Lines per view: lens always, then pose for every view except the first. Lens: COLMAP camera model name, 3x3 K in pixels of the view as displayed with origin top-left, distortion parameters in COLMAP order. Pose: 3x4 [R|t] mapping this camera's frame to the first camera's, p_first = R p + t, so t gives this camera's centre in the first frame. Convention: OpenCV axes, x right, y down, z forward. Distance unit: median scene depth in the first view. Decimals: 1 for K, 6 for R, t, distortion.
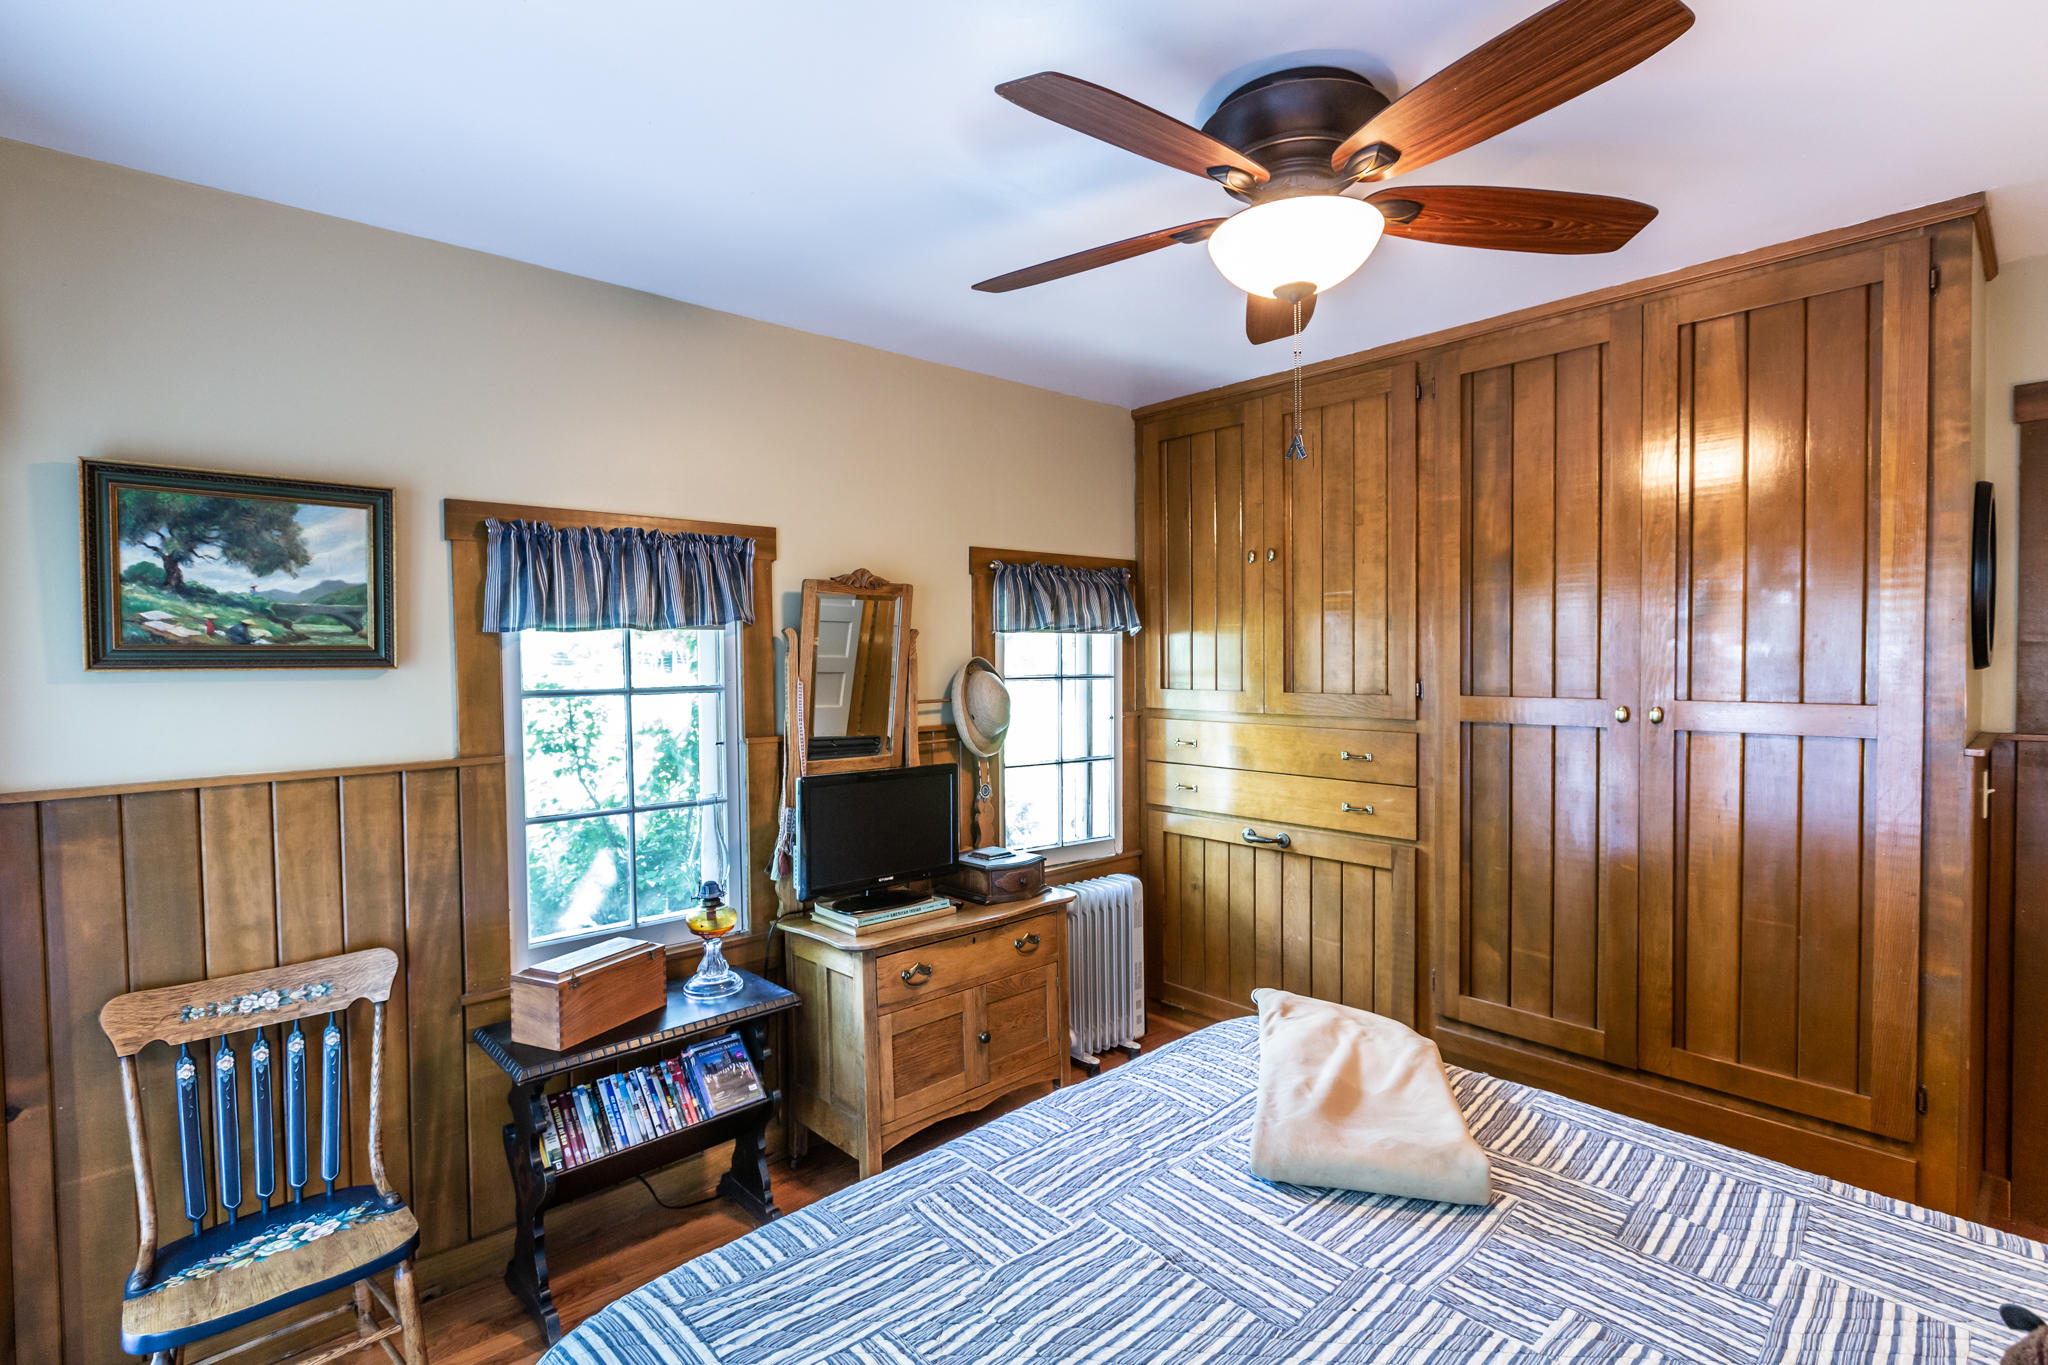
lens RADIAL K [[958.7, 0, 1021.0], [0, 958.7, 677.7], [0, 0, 1]] dist [-0.003056, -0.000430]
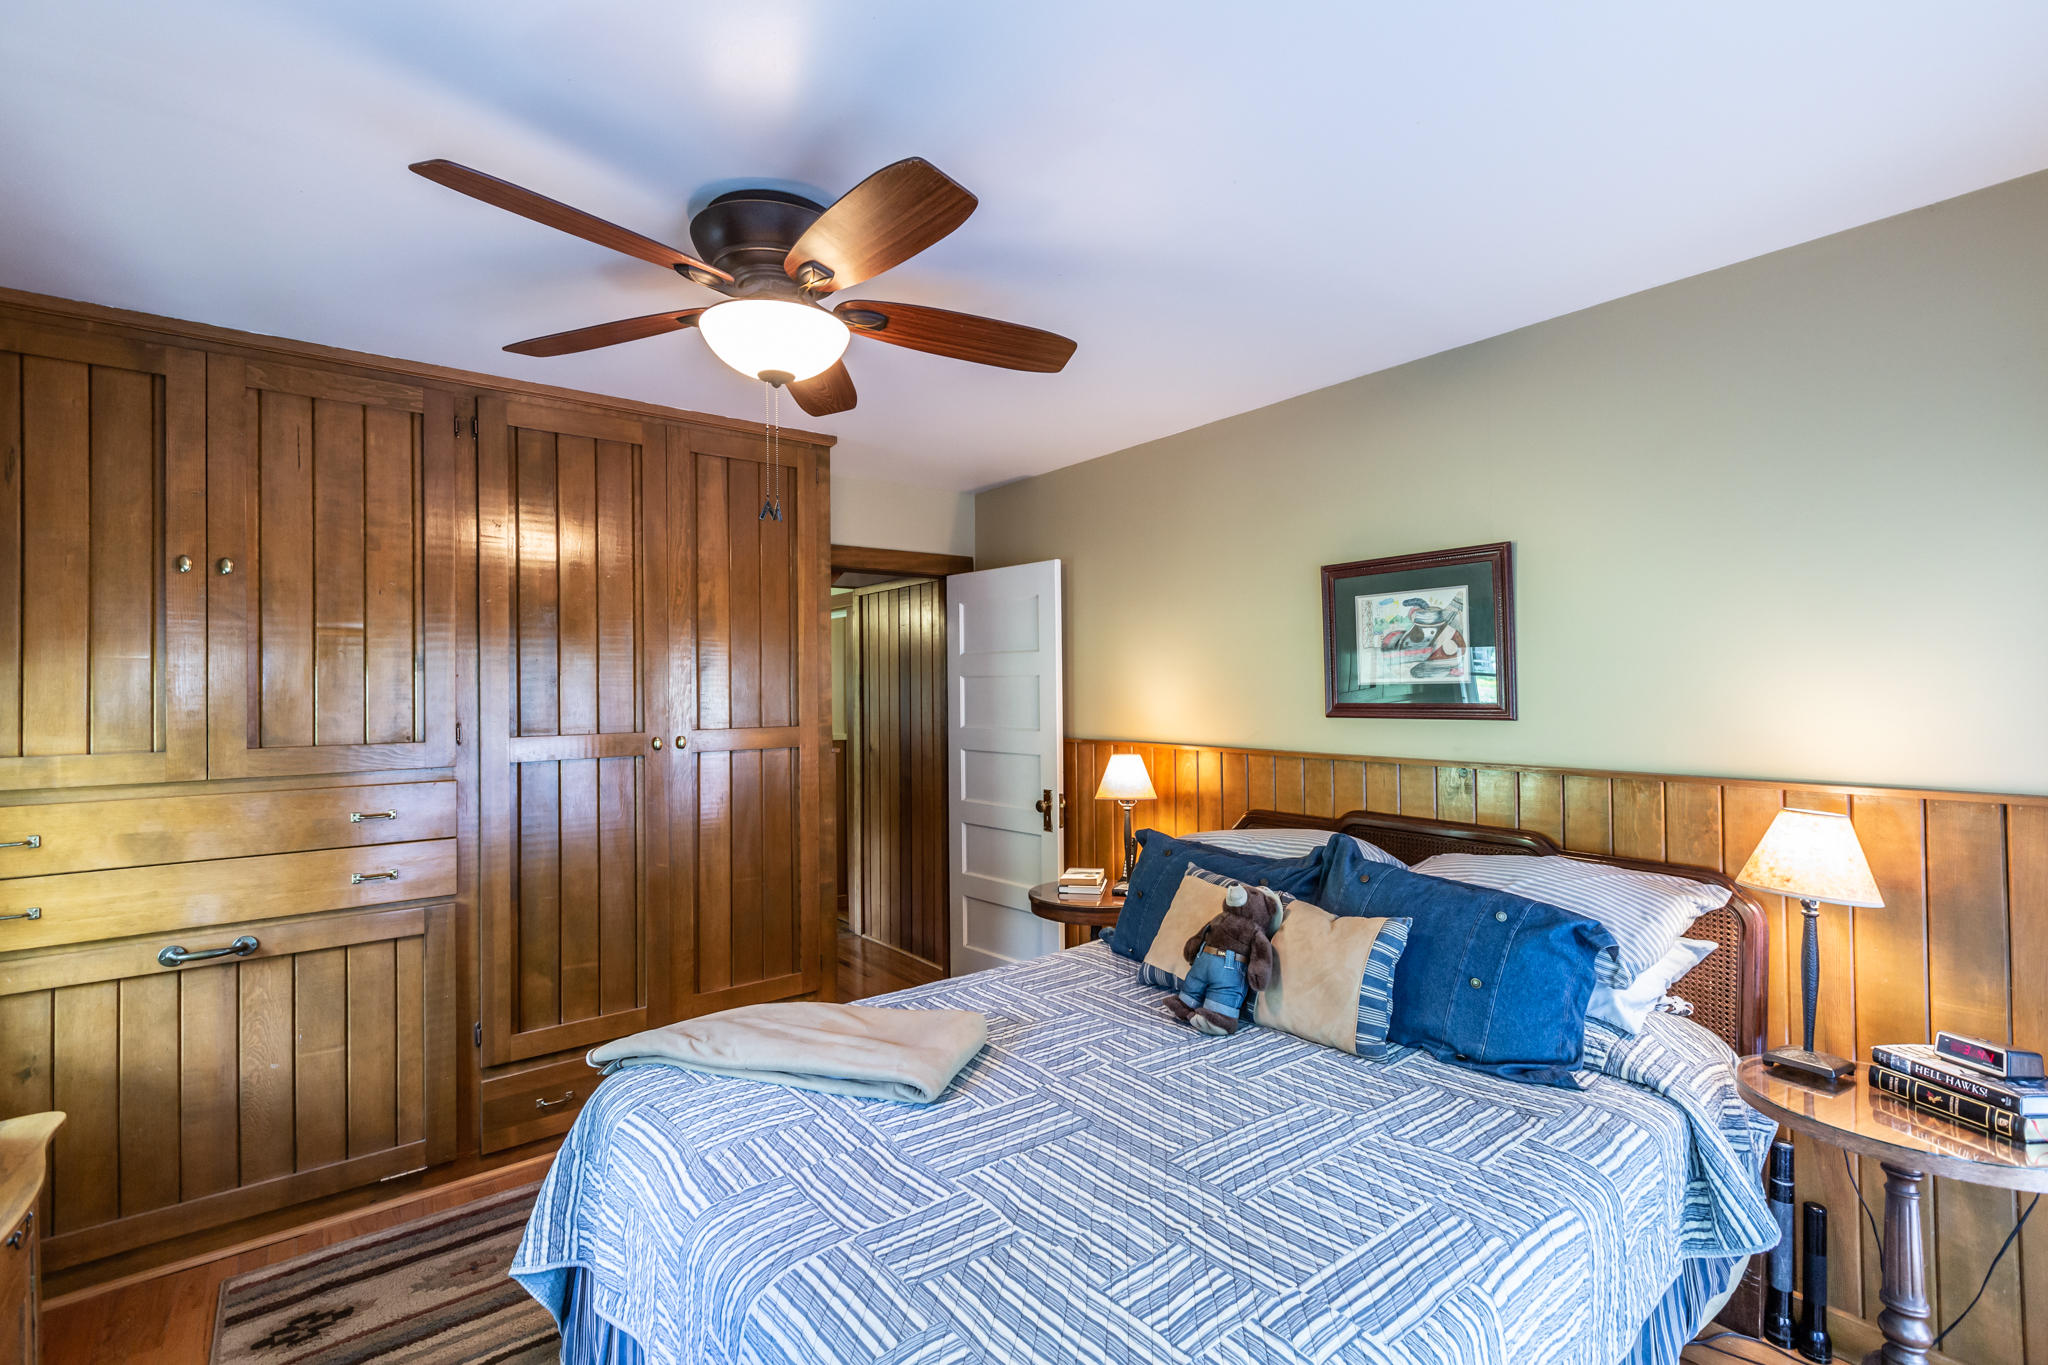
lens RADIAL K [[931.0, 0, 1019.3], [0, 931.0, 682.9], [0, 0, 1]] dist [0.003008, 0.000264]
pose [[0.062428, 0.013958, 0.997952, -0.586290], [0.034279, 0.999282, -0.016121, -0.005830], [-0.997461, 0.035215, 0.061905, 0.469723]]
